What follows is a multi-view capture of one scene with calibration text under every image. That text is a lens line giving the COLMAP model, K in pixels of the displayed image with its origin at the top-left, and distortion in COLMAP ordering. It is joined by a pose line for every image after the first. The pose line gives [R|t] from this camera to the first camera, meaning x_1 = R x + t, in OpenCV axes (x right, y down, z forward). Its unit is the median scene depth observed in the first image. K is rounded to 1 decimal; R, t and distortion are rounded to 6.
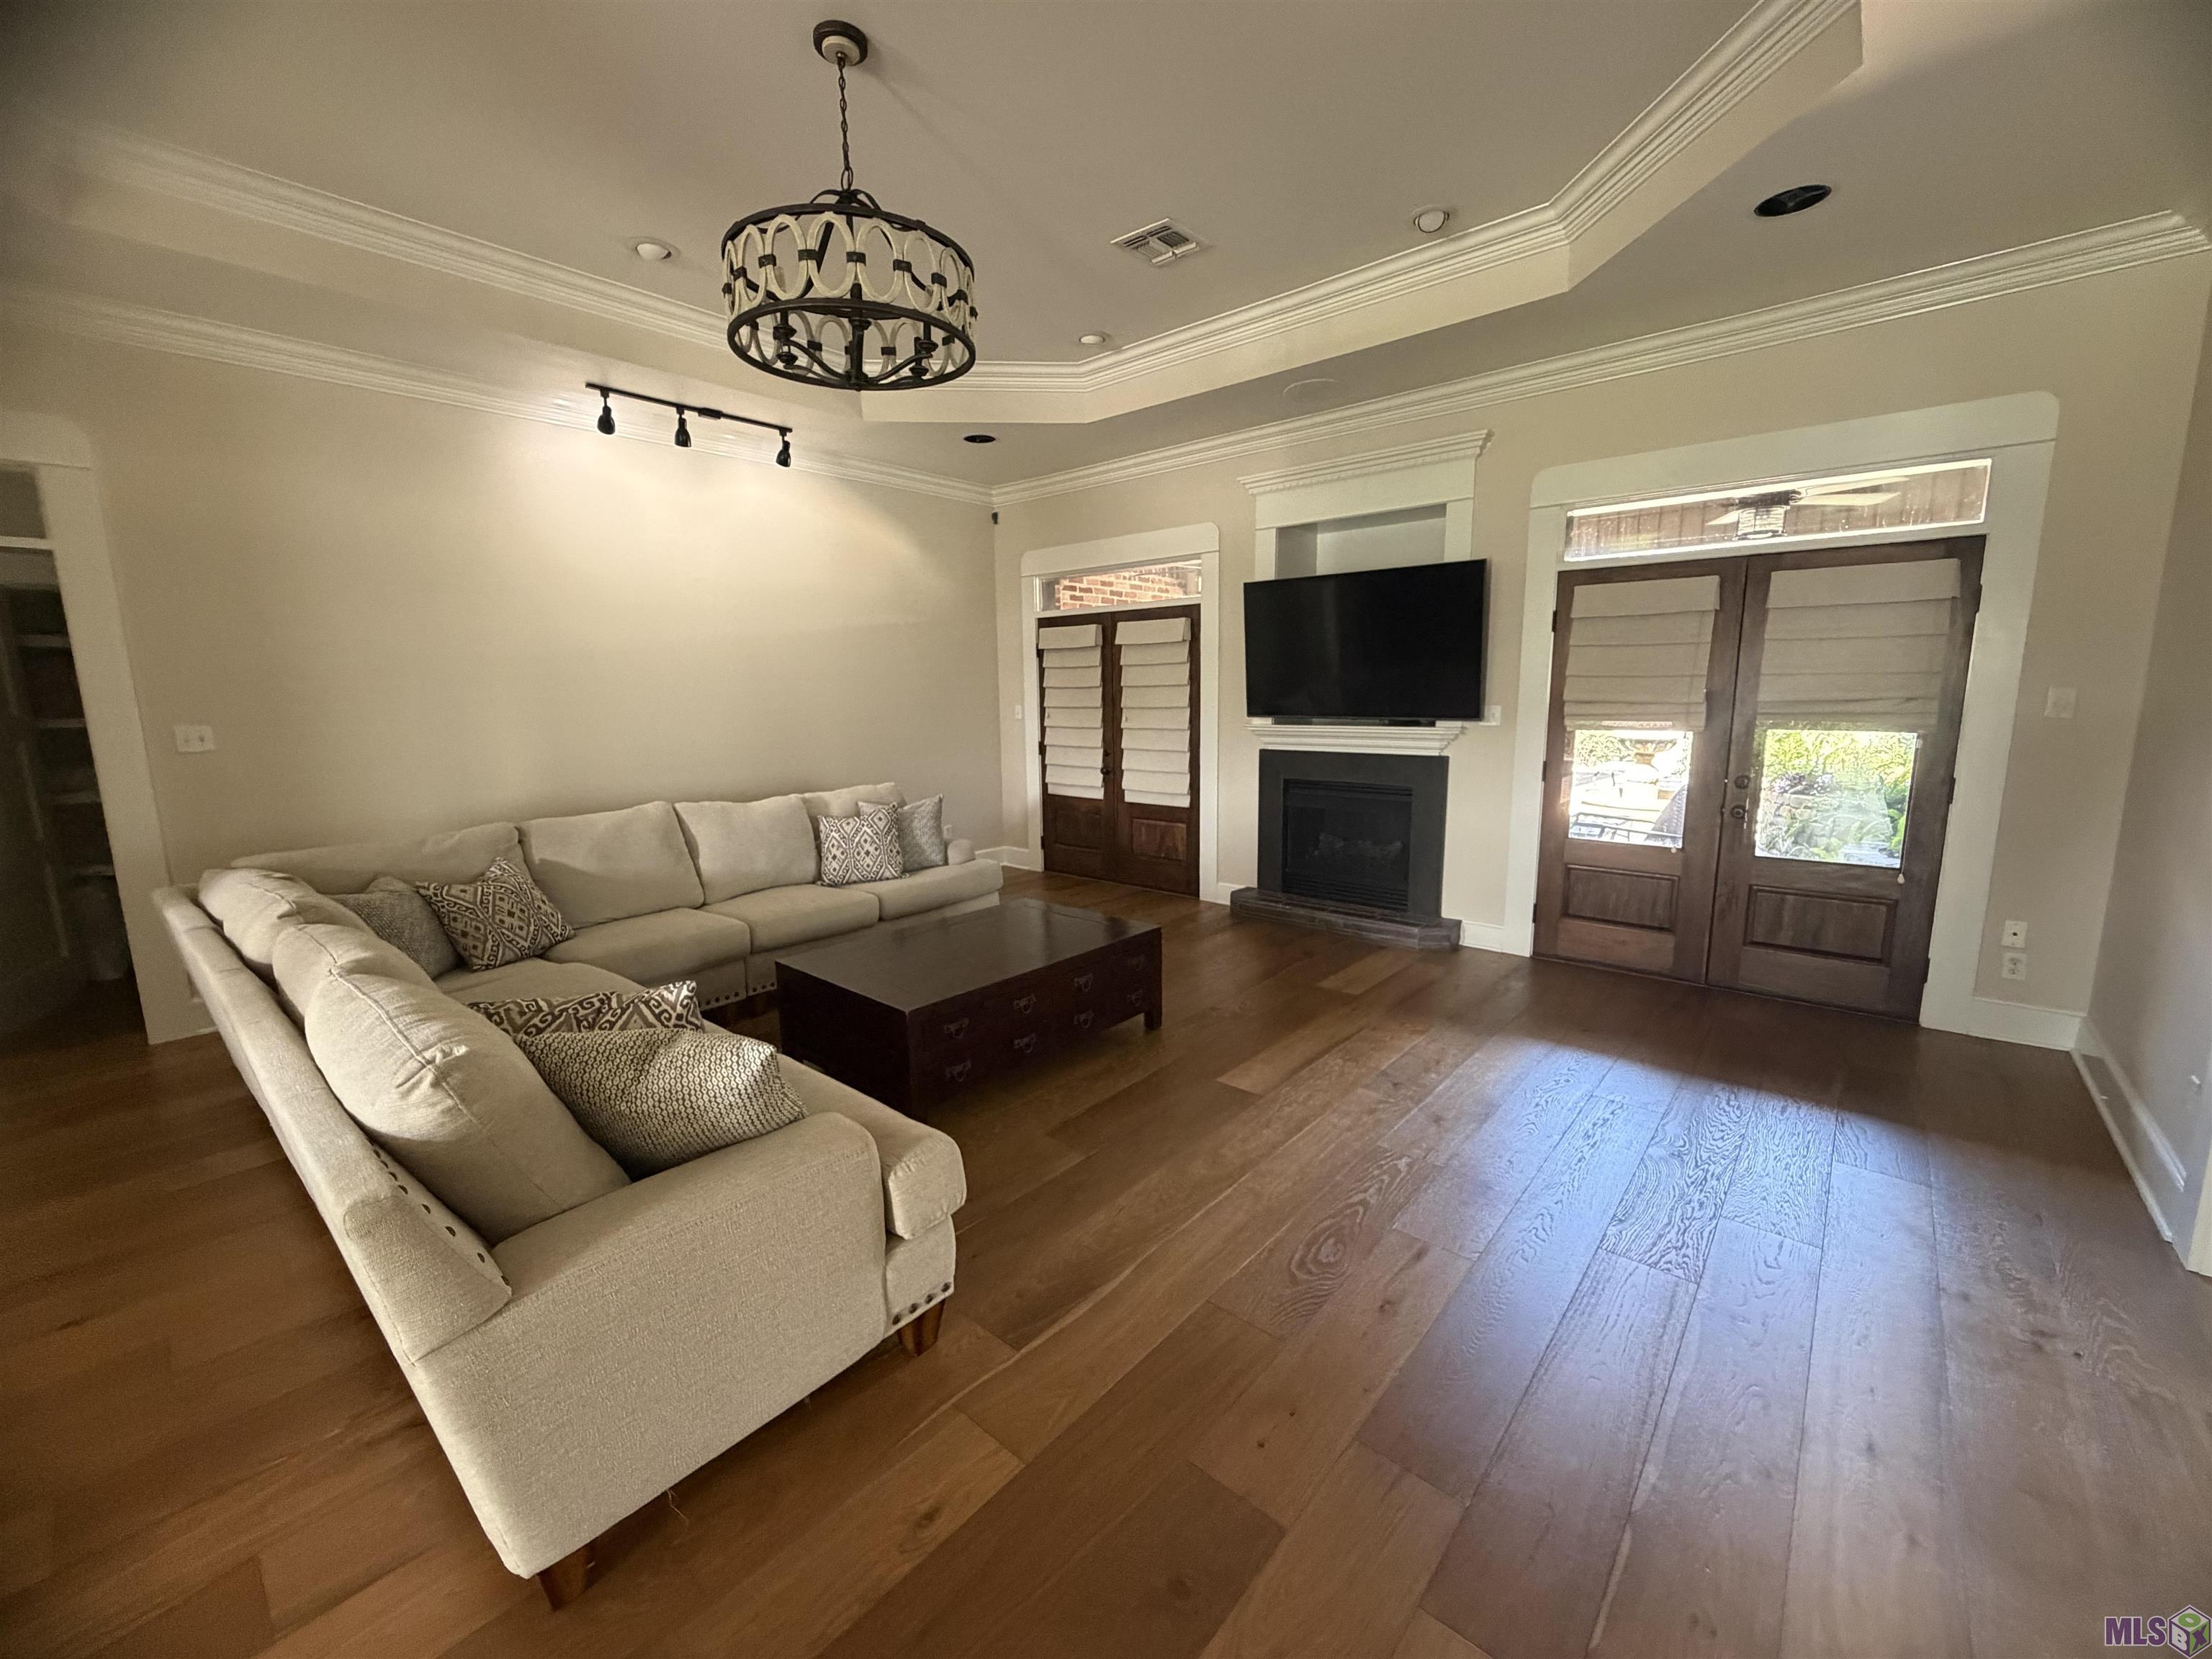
lens RADIAL K [[882.3, 0, 1098.4], [0, 882.3, 832.1], [0, 0, 1]] dist [-0.000601, 0.000007]
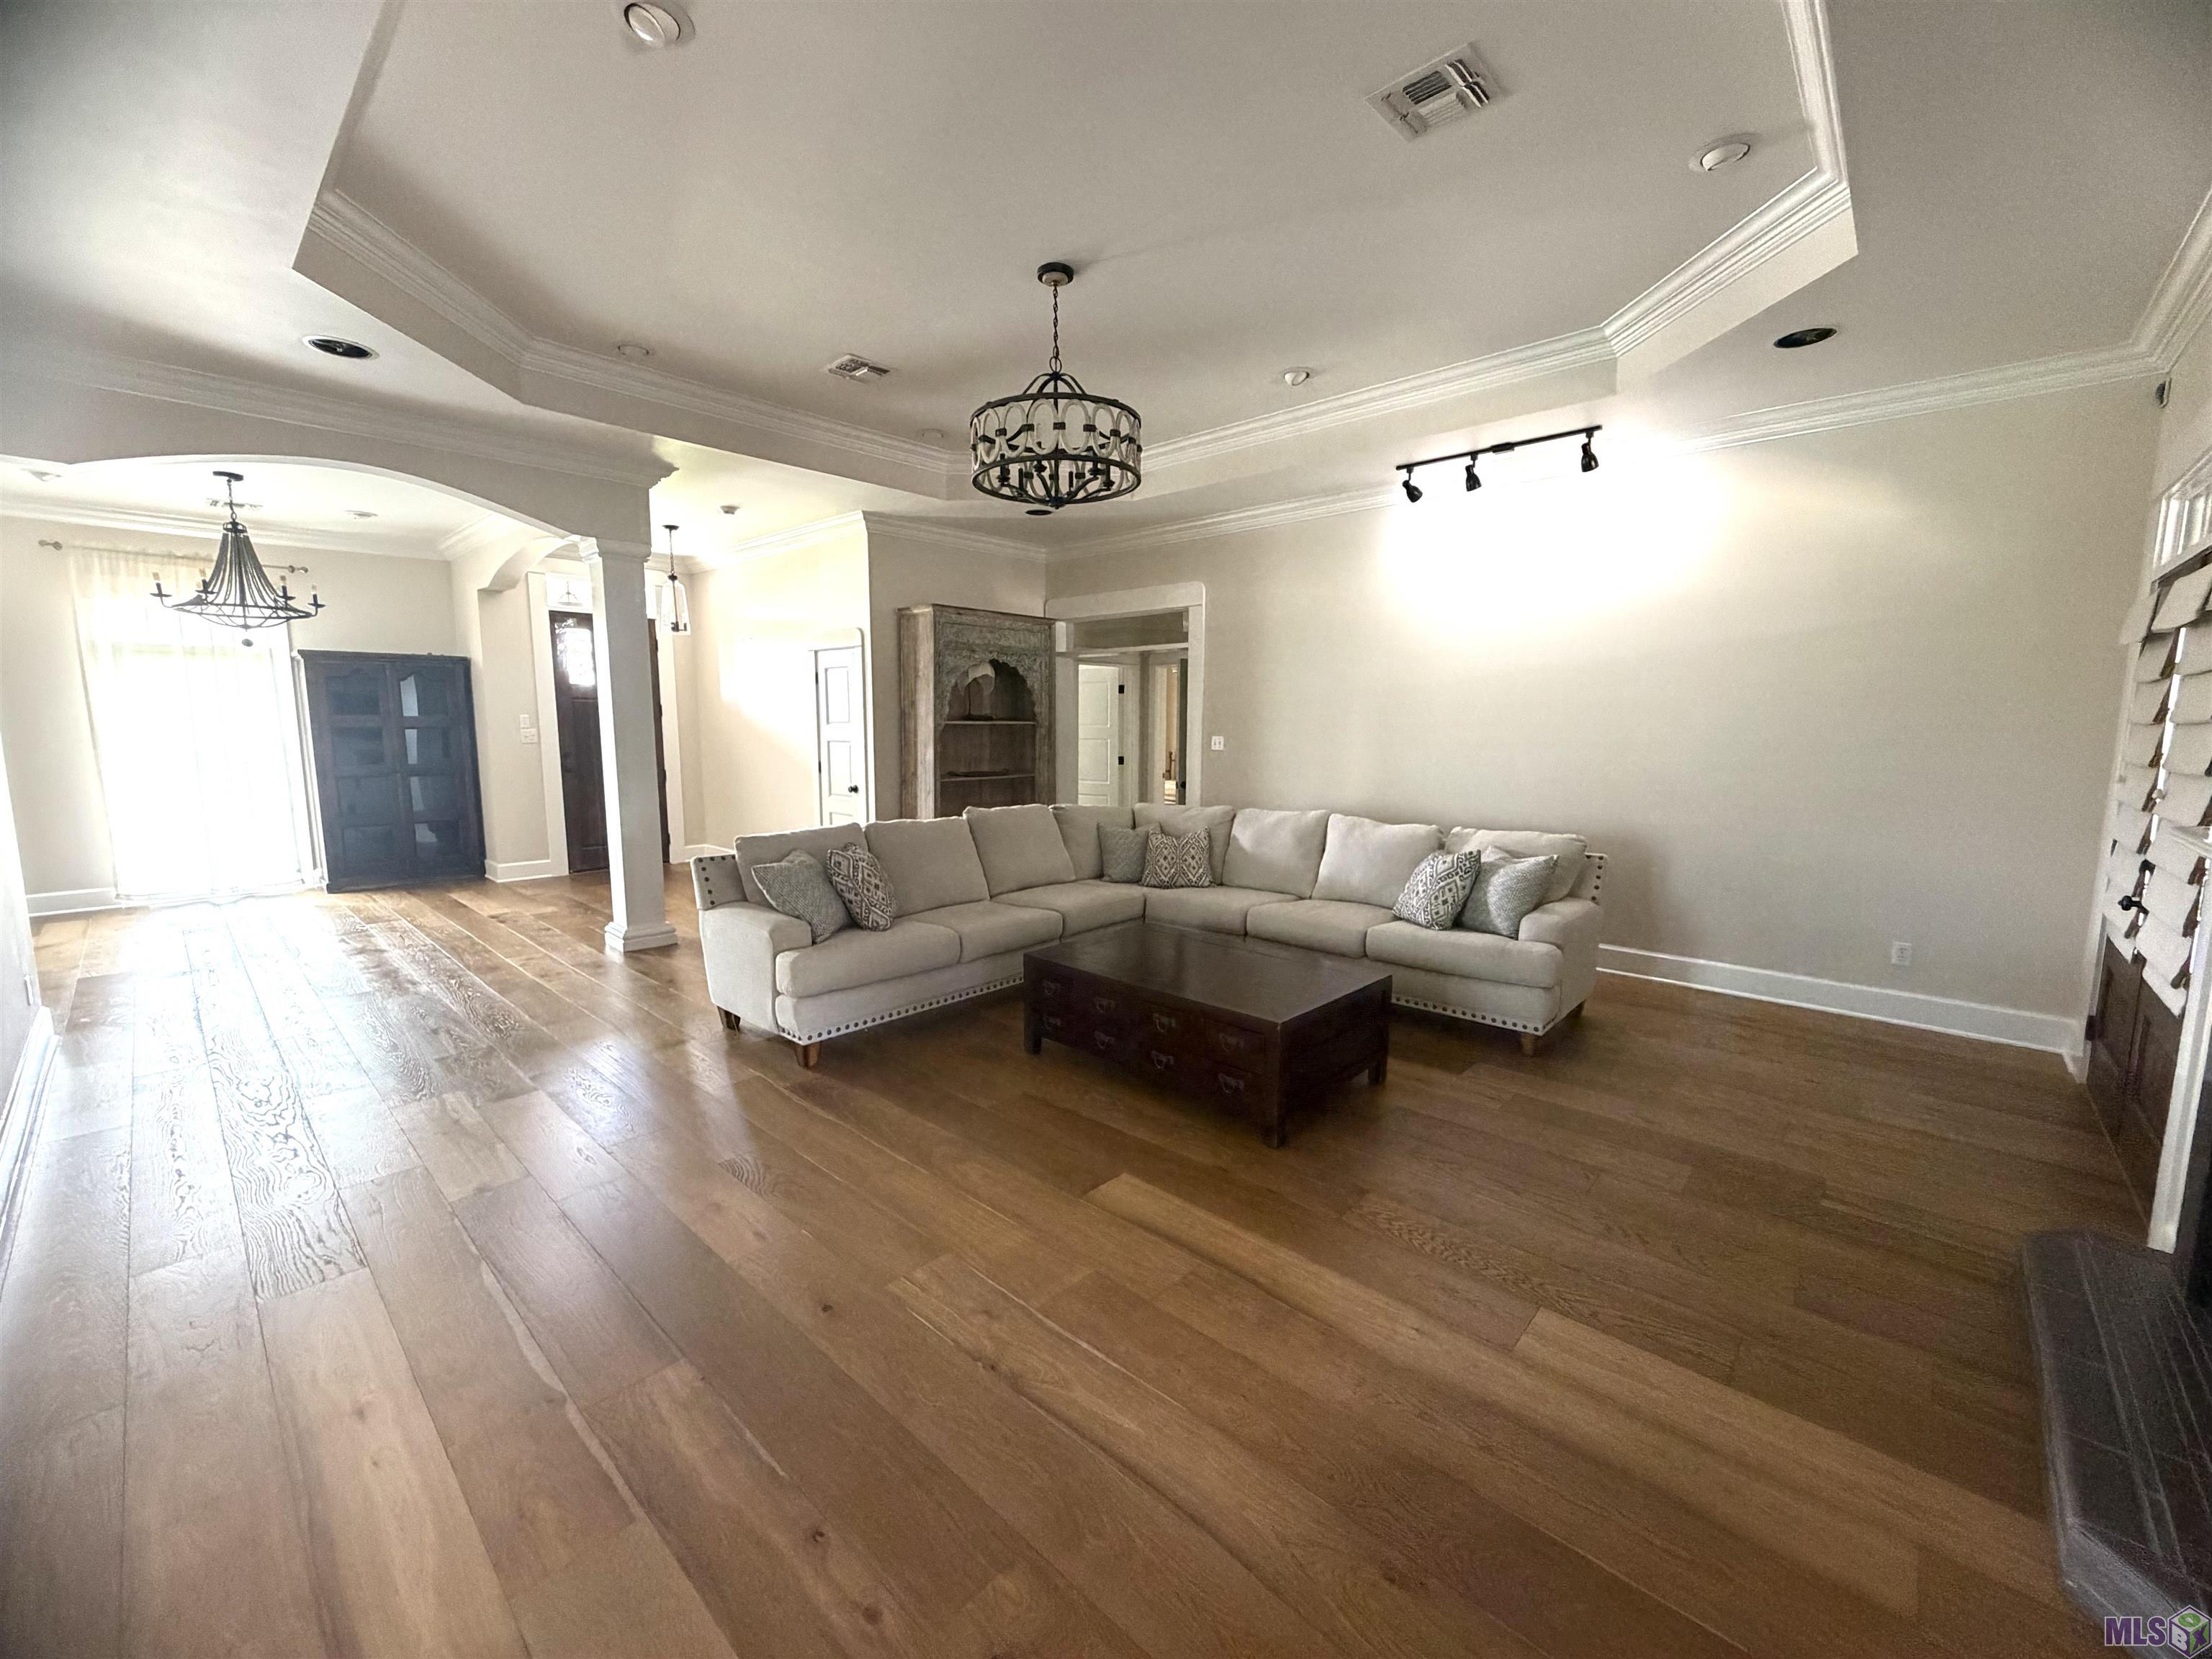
lens RADIAL K [[882.3, 0, 1098.4], [0, 882.3, 832.1], [0, 0, 1]] dist [-0.000601, 0.000007]
pose [[-0.021665, 0.137106, -0.990319, 0.803085], [-0.163141, 0.976790, 0.138802, -0.138014], [0.986365, 0.164569, 0.001205, 0.778456]]
